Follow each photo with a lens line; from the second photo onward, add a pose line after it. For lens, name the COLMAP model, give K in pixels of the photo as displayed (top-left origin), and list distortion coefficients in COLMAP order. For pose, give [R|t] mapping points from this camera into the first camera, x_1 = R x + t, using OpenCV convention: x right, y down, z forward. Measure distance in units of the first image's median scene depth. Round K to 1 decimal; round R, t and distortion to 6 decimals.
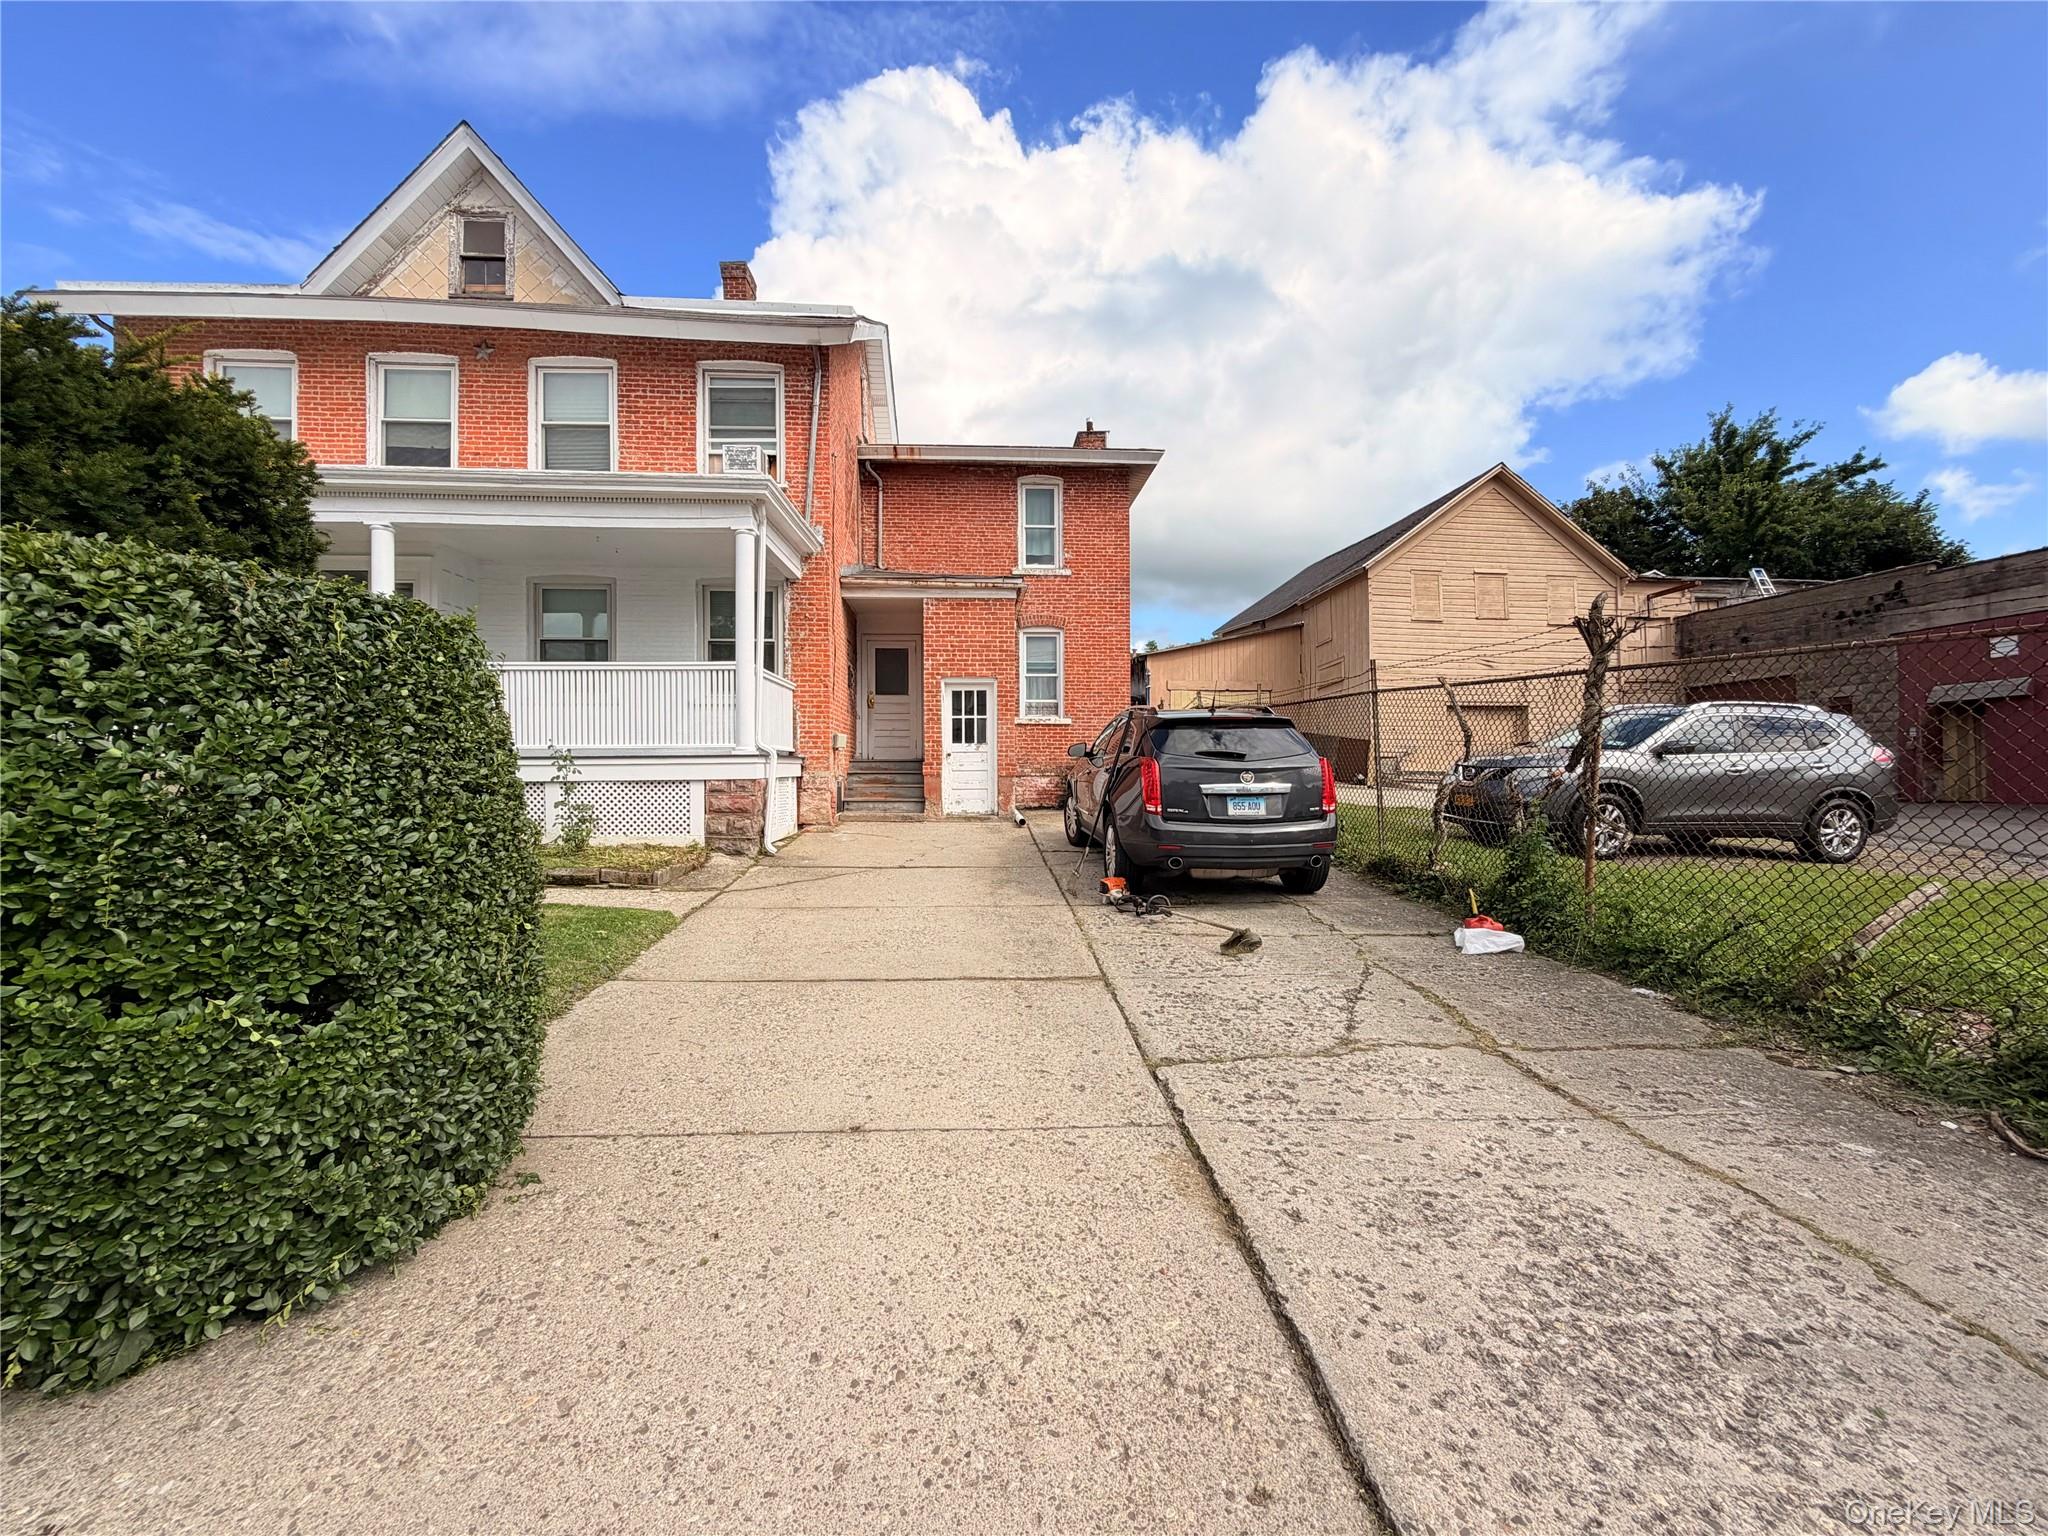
lens RADIAL K [[816.0, 0, 1024.0], [0, 816.0, 768.0], [0, 0, 1]] dist [-0.000306, 0.000137]
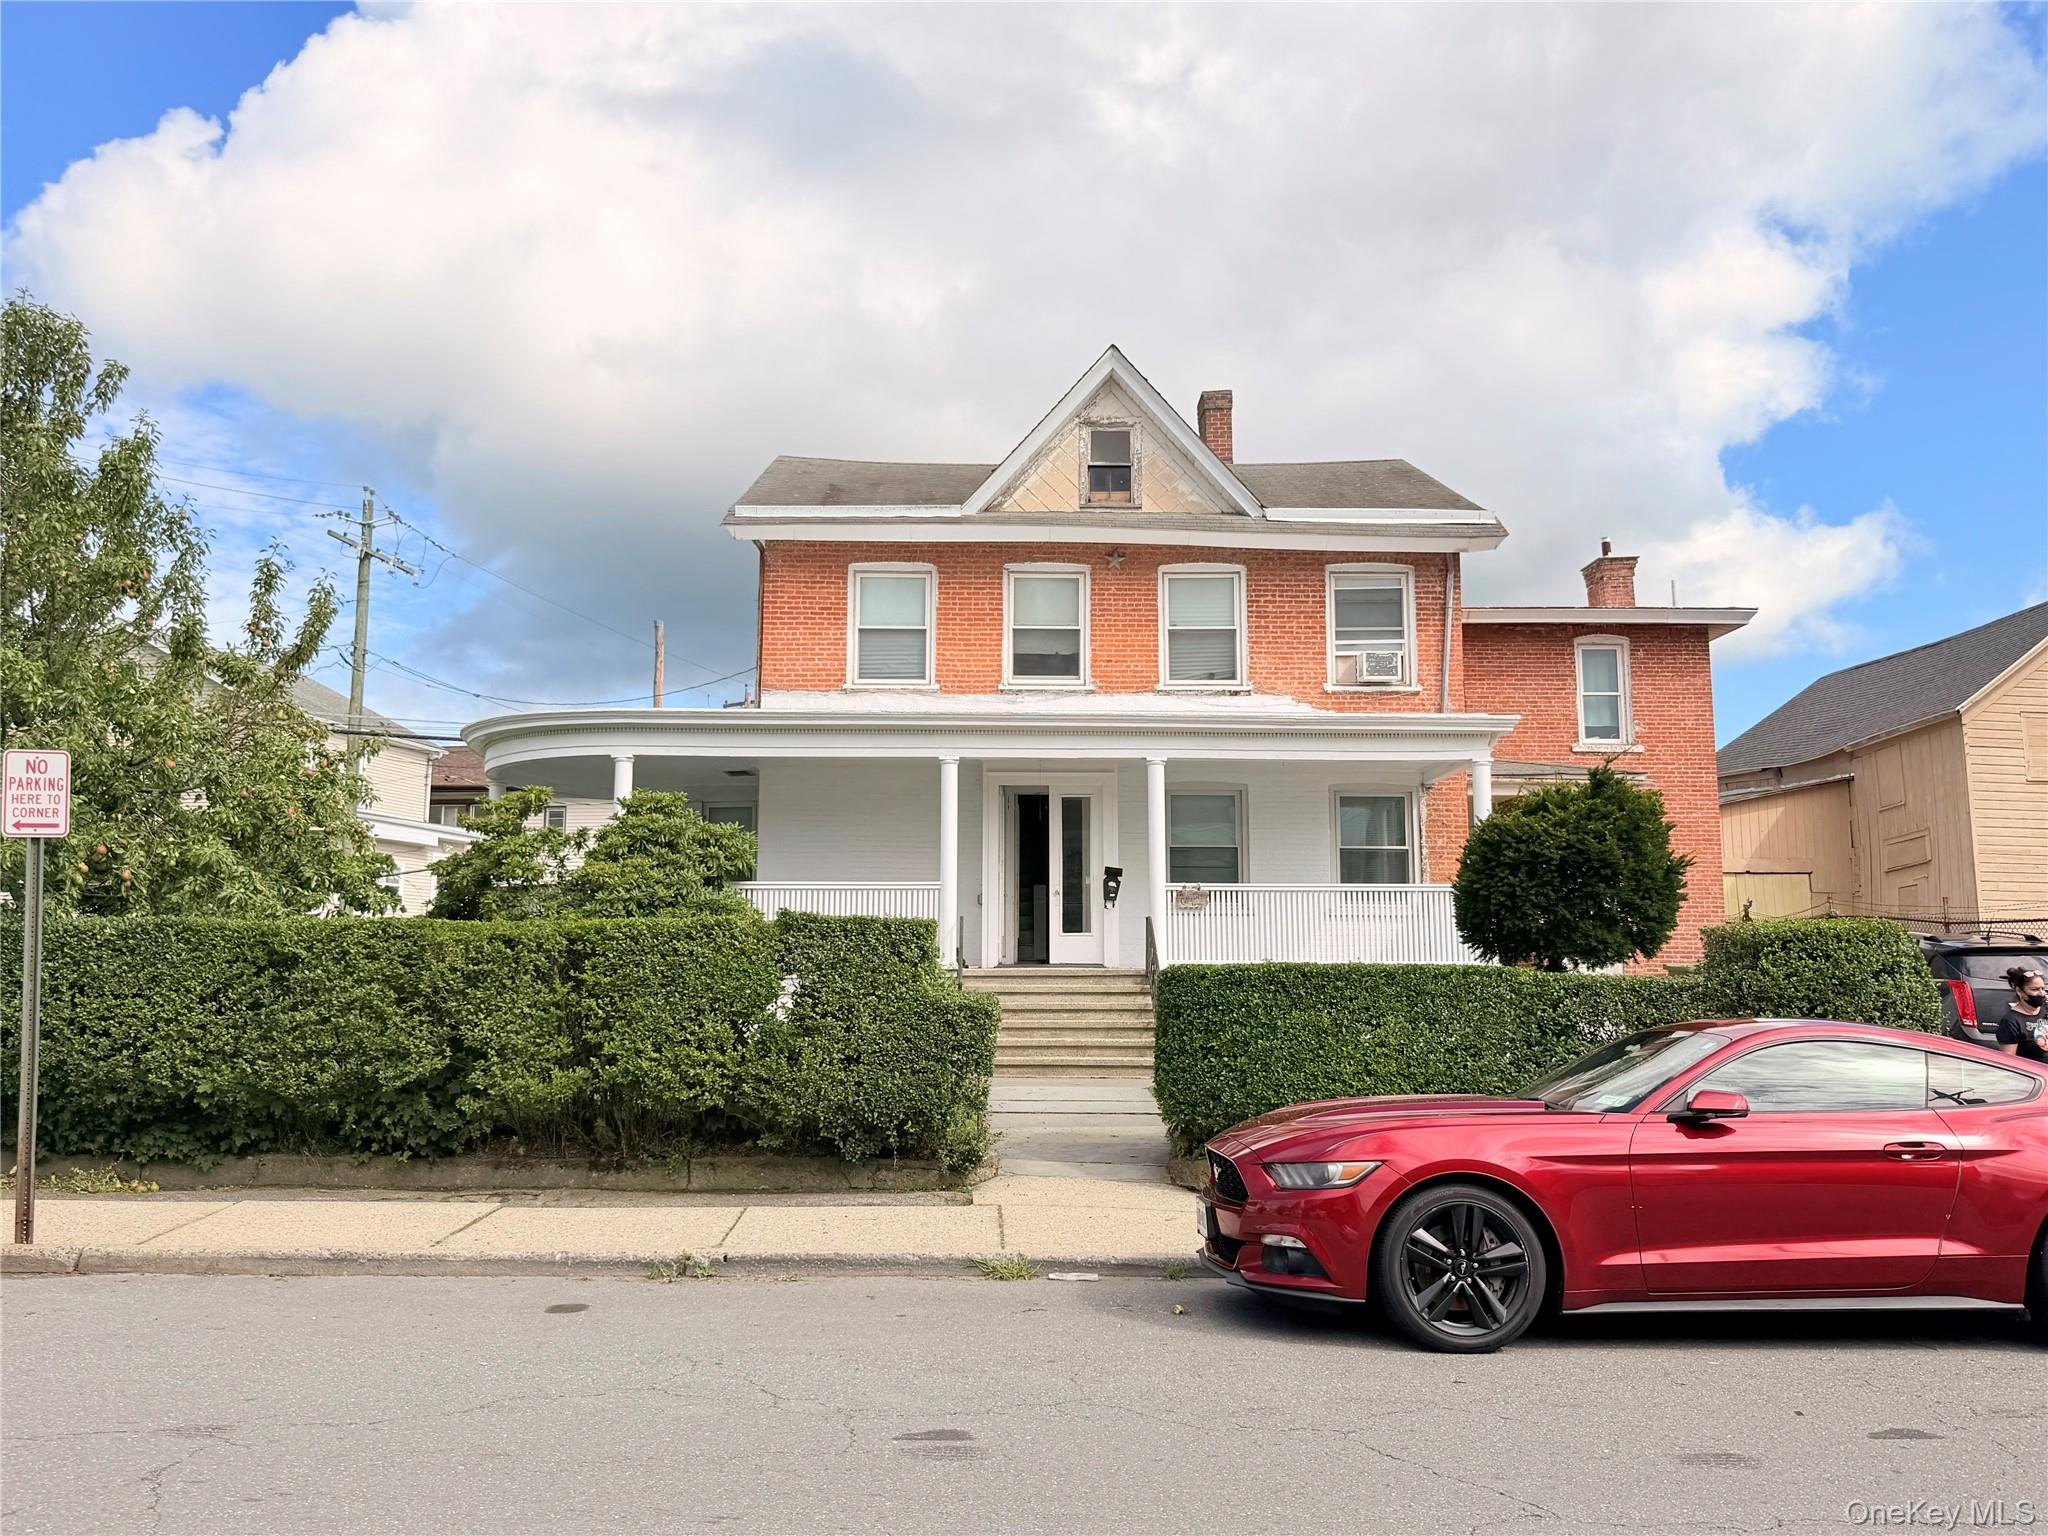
lens RADIAL K [[1560.2, 0, 1024.0], [0, 1560.2, 768.0], [0, 0, 1]] dist [0.176005, -0.359734]
pose [[0.998654, -0.000482, -0.051862, -0.665806], [-0.006284, 0.991465, -0.130219, -0.006520], [0.051483, 0.130369, 0.990128, -0.864507]]
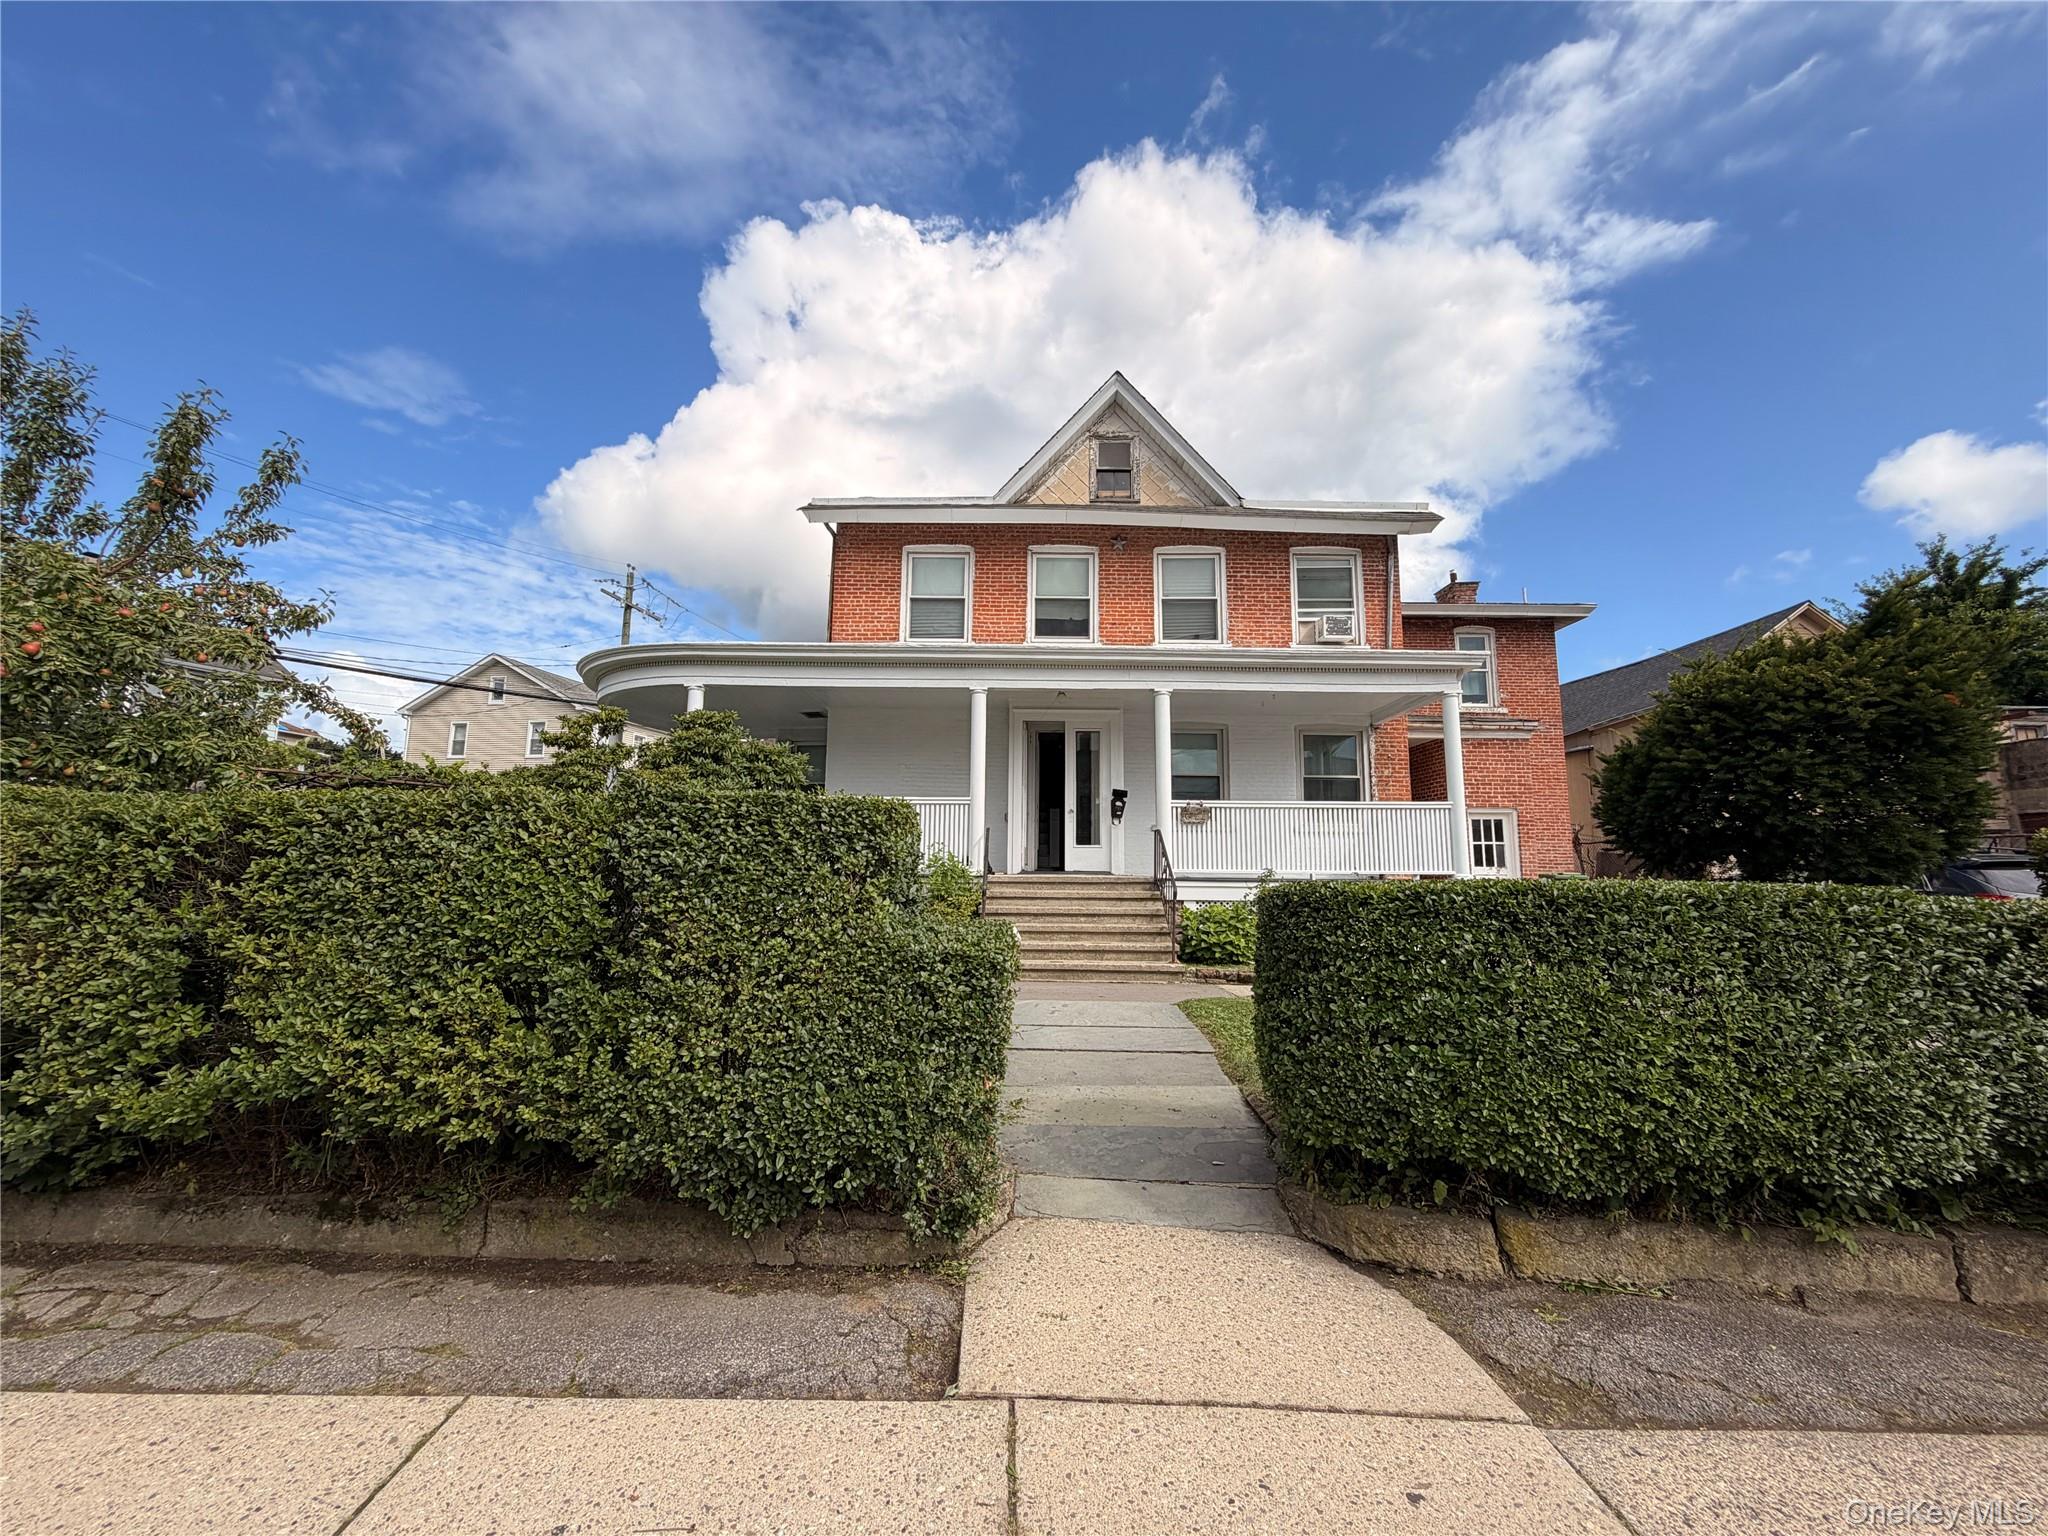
lens RADIAL K [[816.0, 0, 1024.0], [0, 816.0, 768.0], [0, 0, 1]] dist [-0.000306, 0.000137]
pose [[0.997630, 0.006648, -0.068479, -0.709354], [-0.015337, 0.991764, -0.127154, -0.014531], [0.067070, 0.127903, 0.989516, -0.183041]]
